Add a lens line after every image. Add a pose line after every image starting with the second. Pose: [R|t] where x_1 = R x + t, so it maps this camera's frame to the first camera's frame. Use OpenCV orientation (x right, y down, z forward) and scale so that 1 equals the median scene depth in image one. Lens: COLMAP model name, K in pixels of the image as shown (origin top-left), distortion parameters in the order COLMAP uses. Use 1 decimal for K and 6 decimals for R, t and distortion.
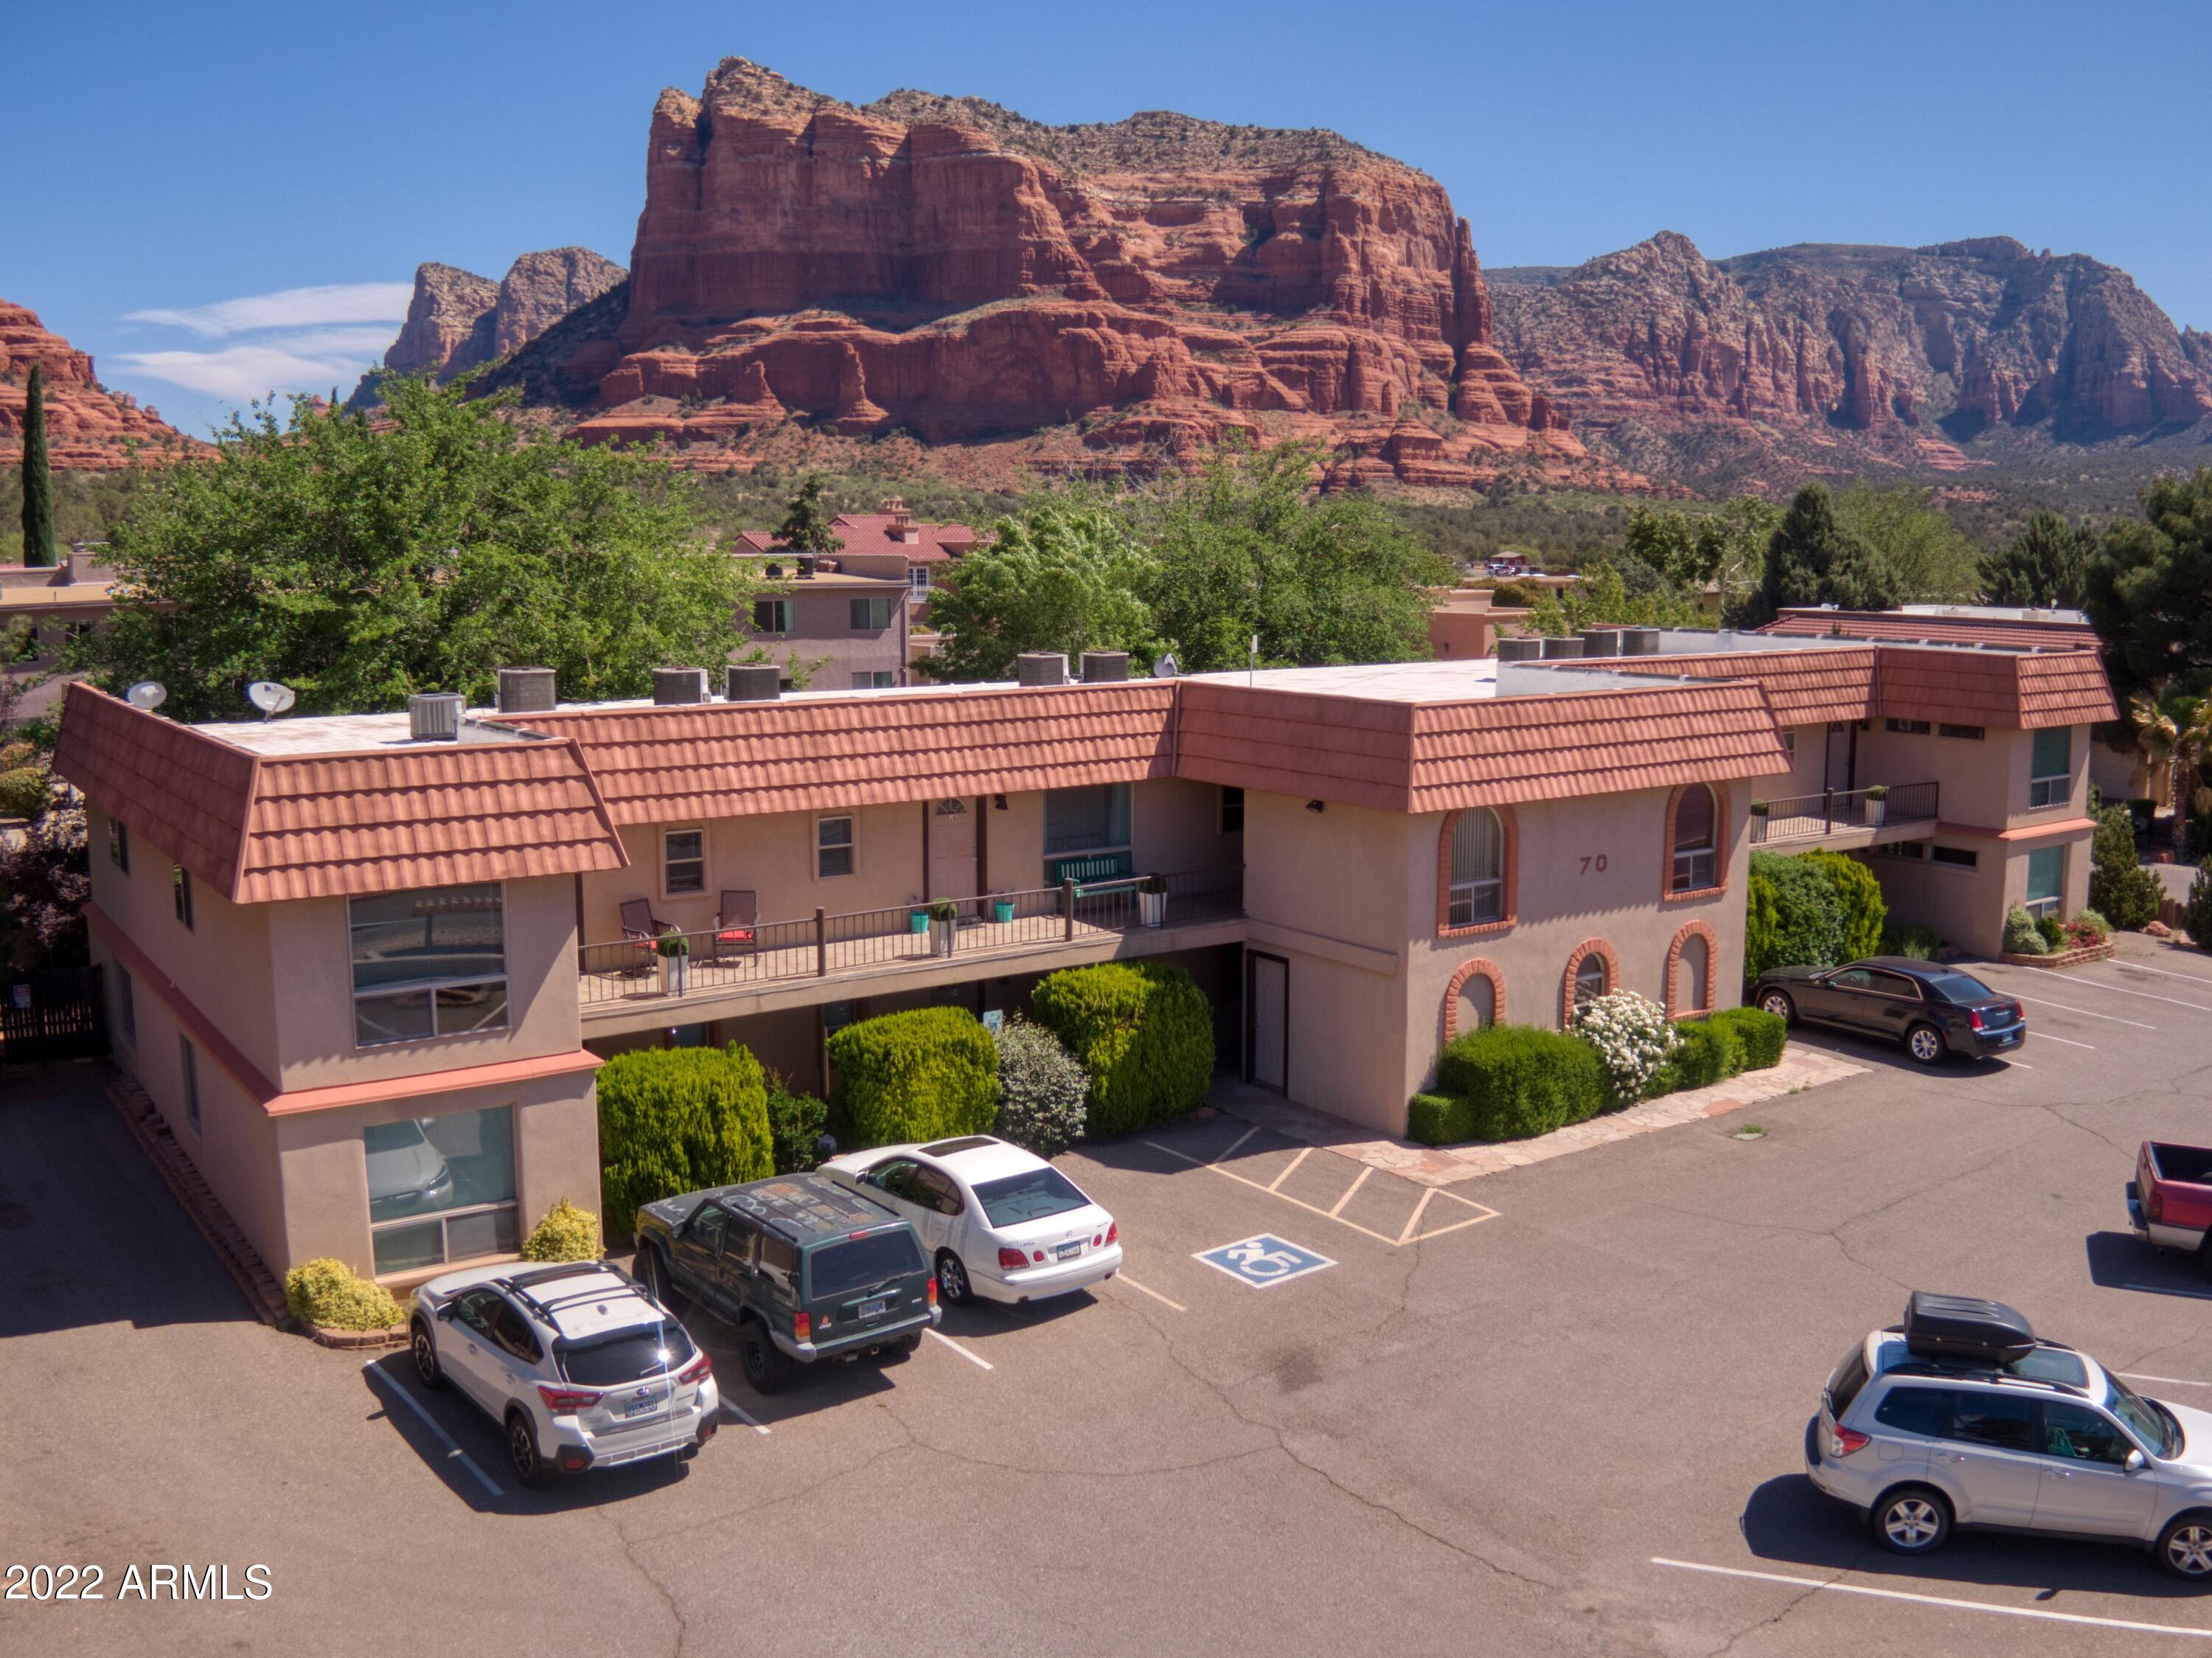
lens RADIAL K [[2003.9, 0, 1106.0], [0, 2003.9, 829.0], [0, 0, 1]] dist [-0.034018, -0.241579]
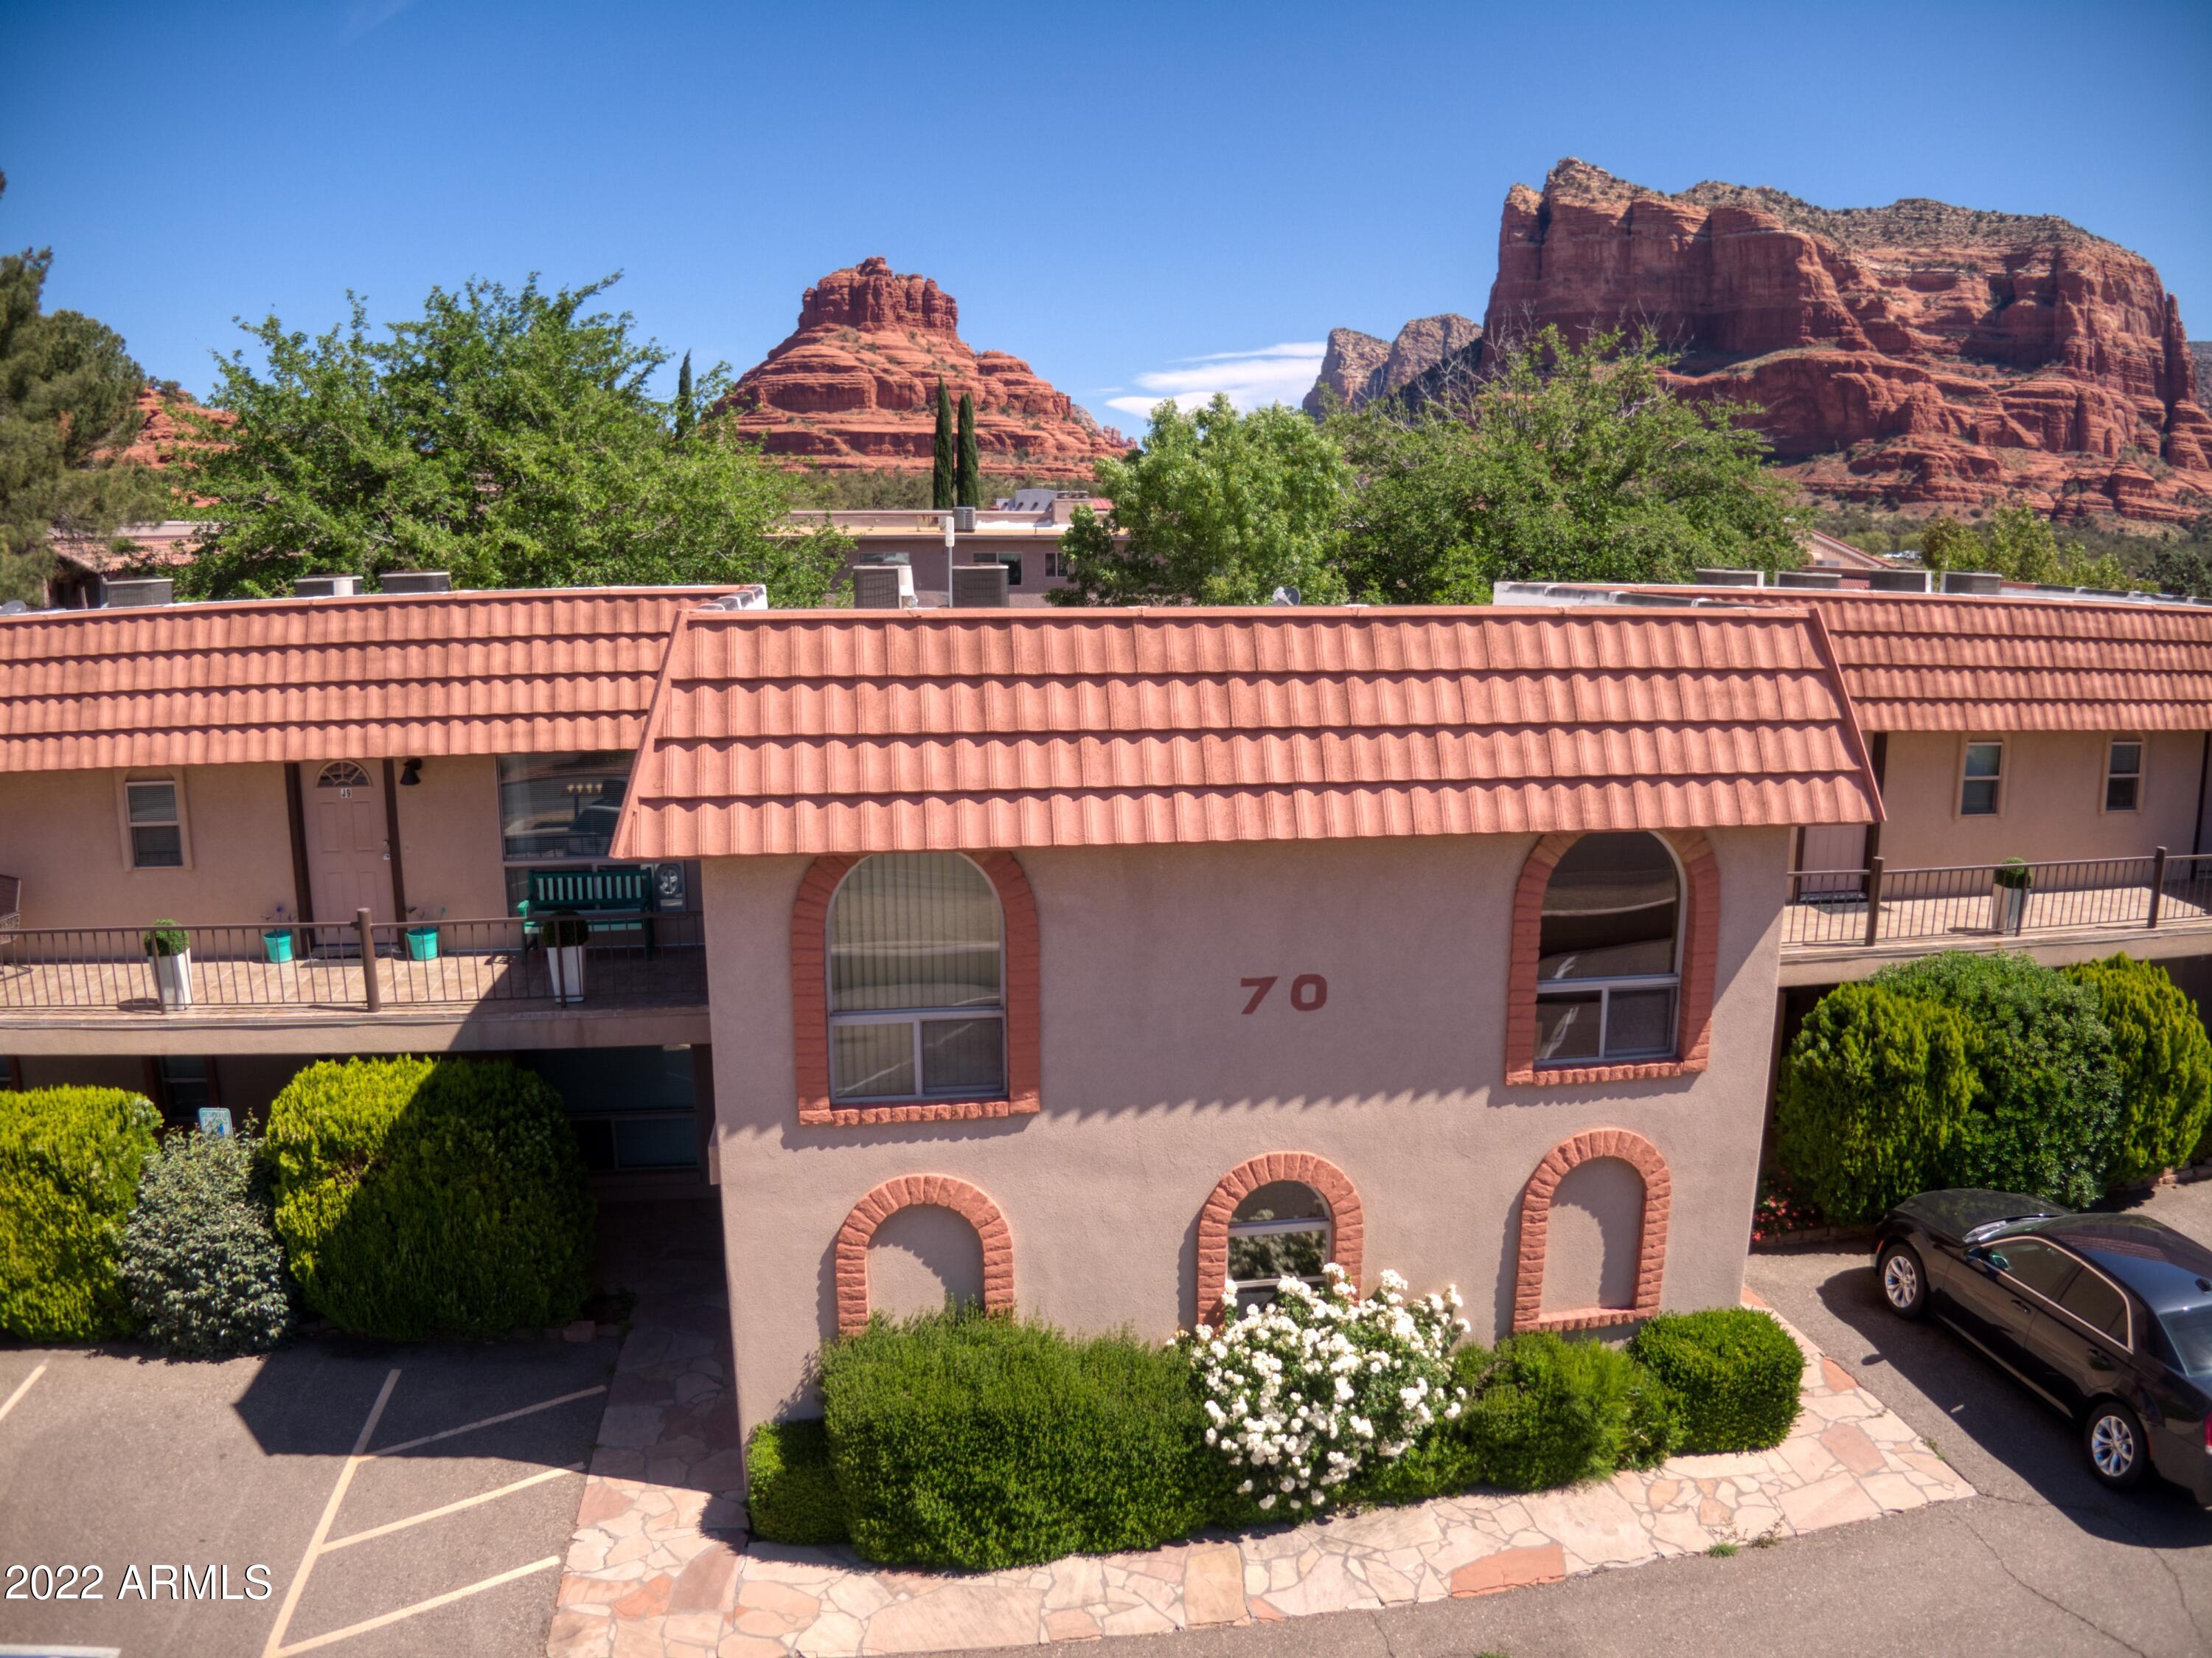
lens RADIAL K [[1597.9, 0, 1106.0], [0, 1597.9, 829.0], [0, 0, 1]] dist [-0.190711, -0.005865]
pose [[0.891892, 0.082475, -0.444664, 0.360819], [-0.065242, 0.996410, 0.053950, -0.035918], [0.447517, -0.019107, 0.894071, 0.657991]]
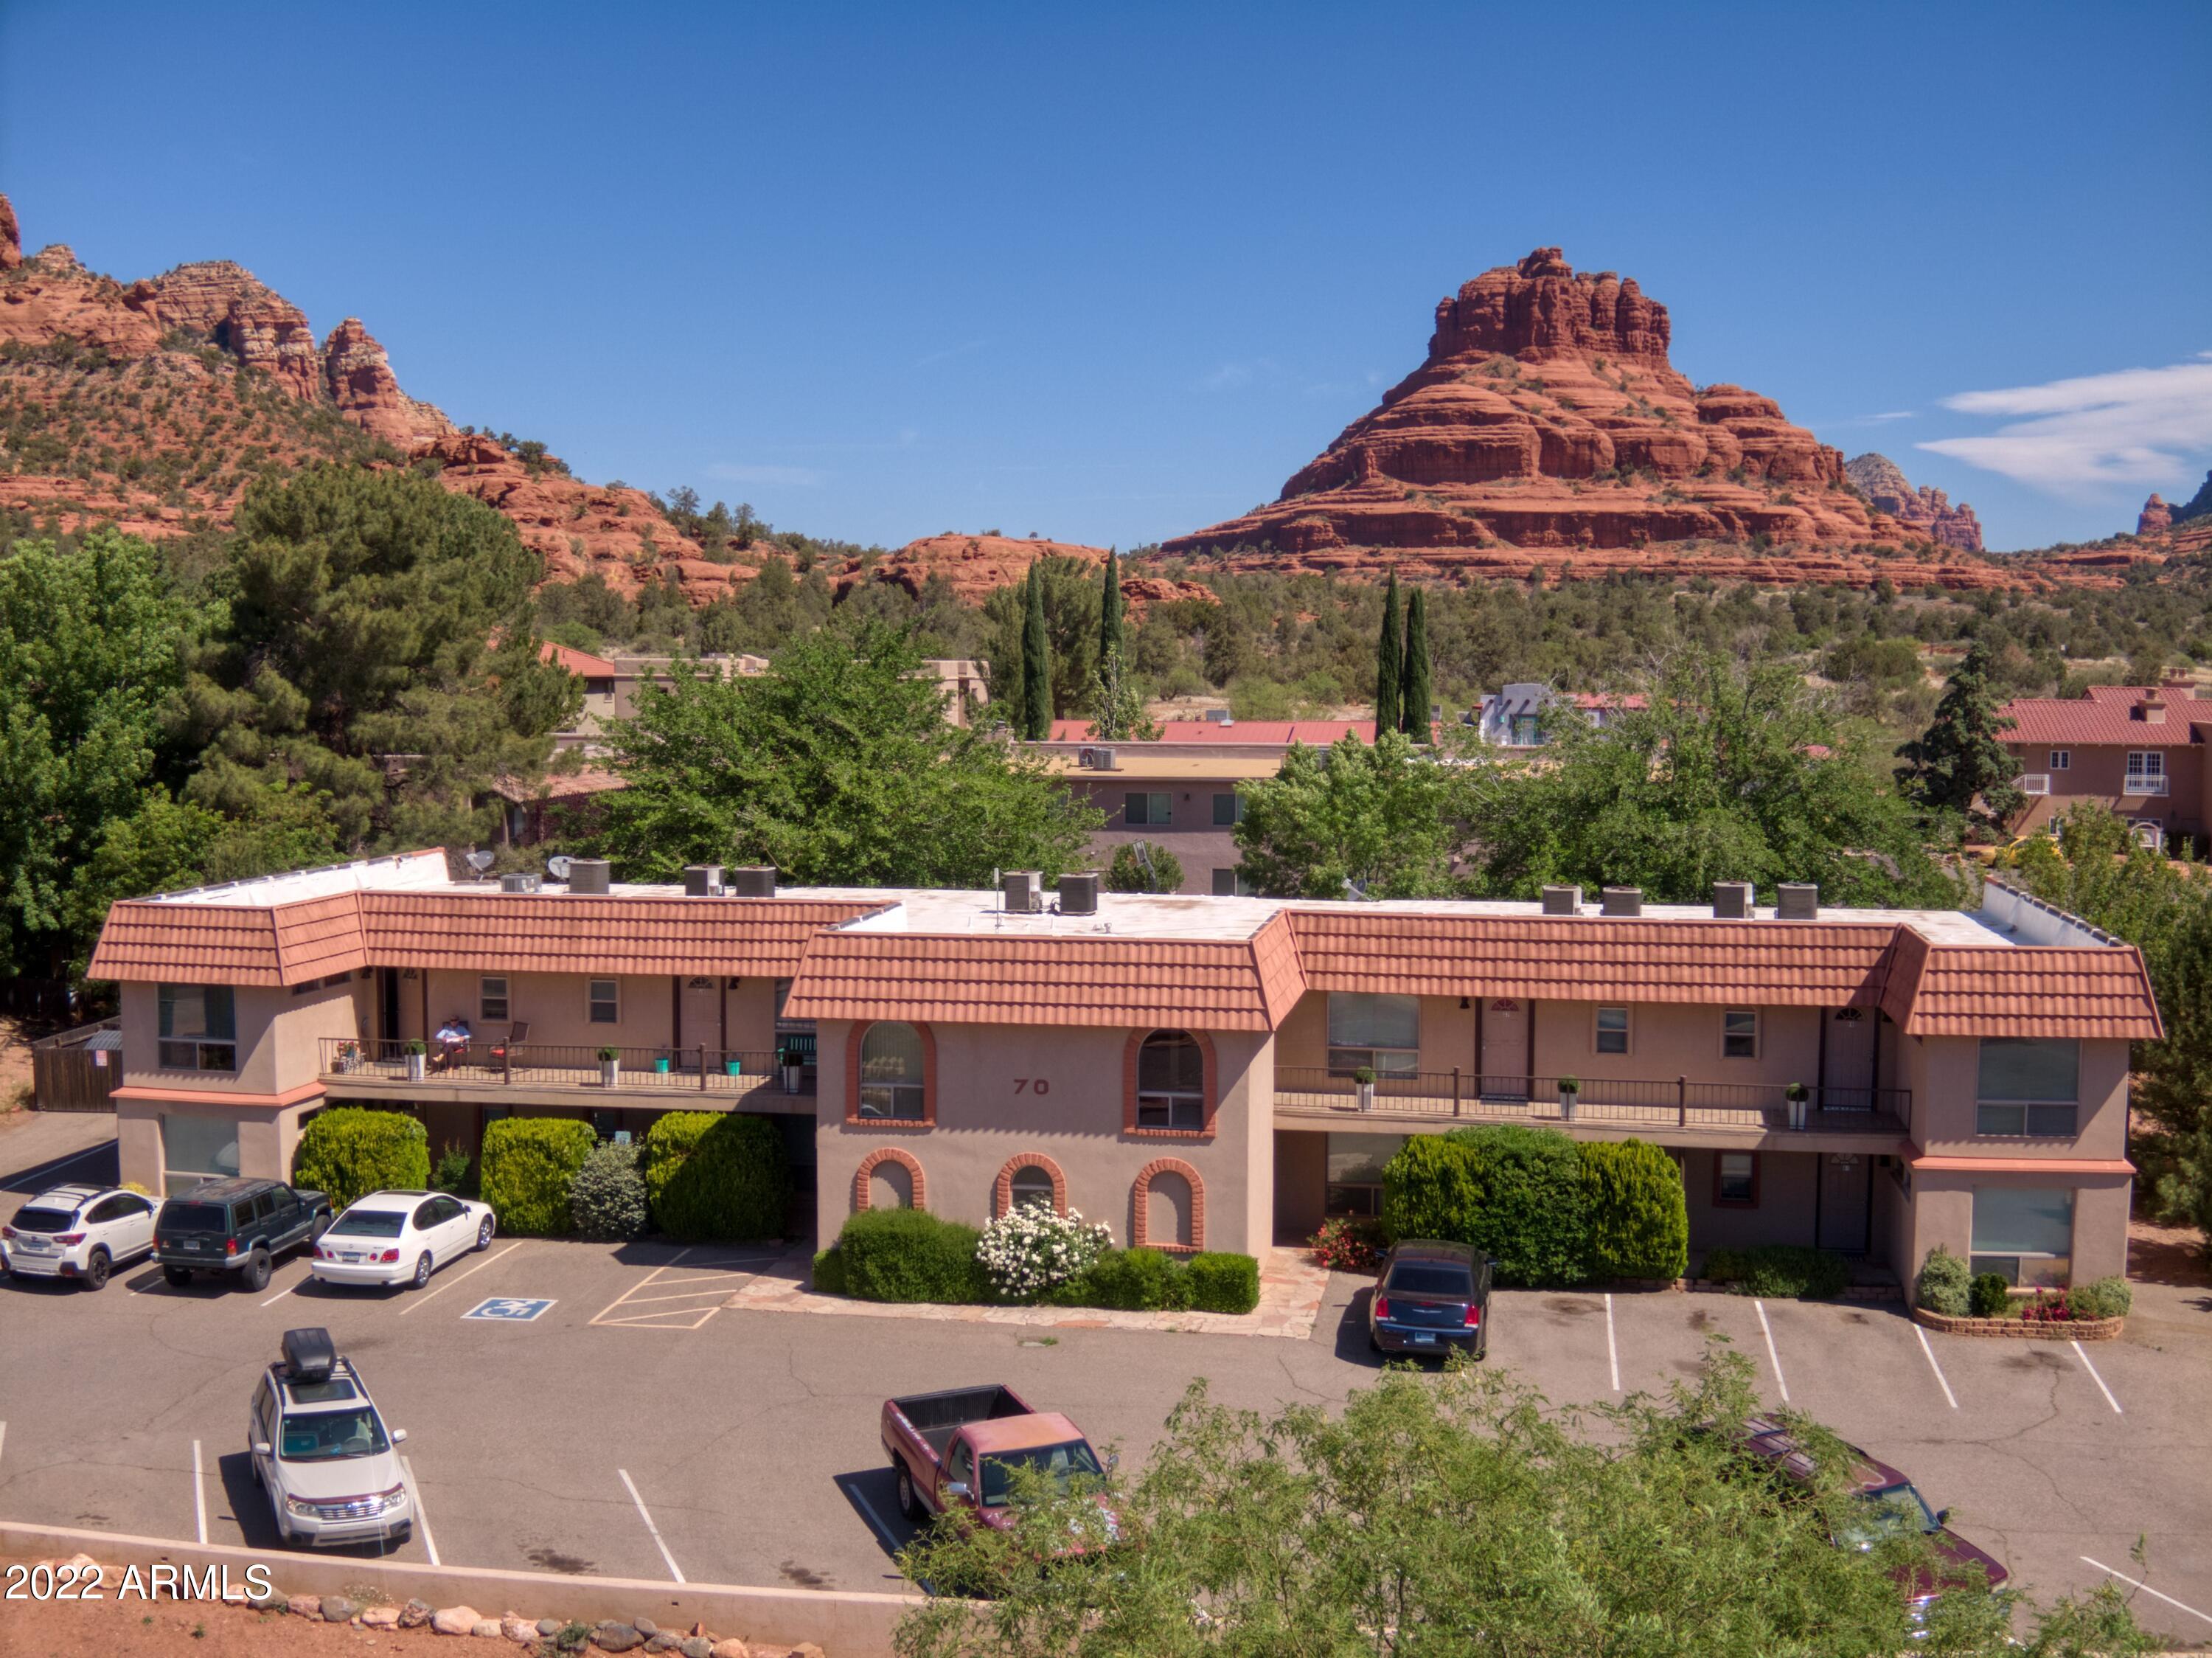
lens RADIAL K [[2452.9, 0, 1106.0], [0, 2452.9, 829.0], [0, 0, 1]] dist [0.115191, -0.664544]
pose [[0.695684, 0.050494, -0.716571, 1.260722], [-0.105916, 0.993834, -0.032797, -0.086533], [0.710496, 0.098713, 0.696743, 0.038740]]
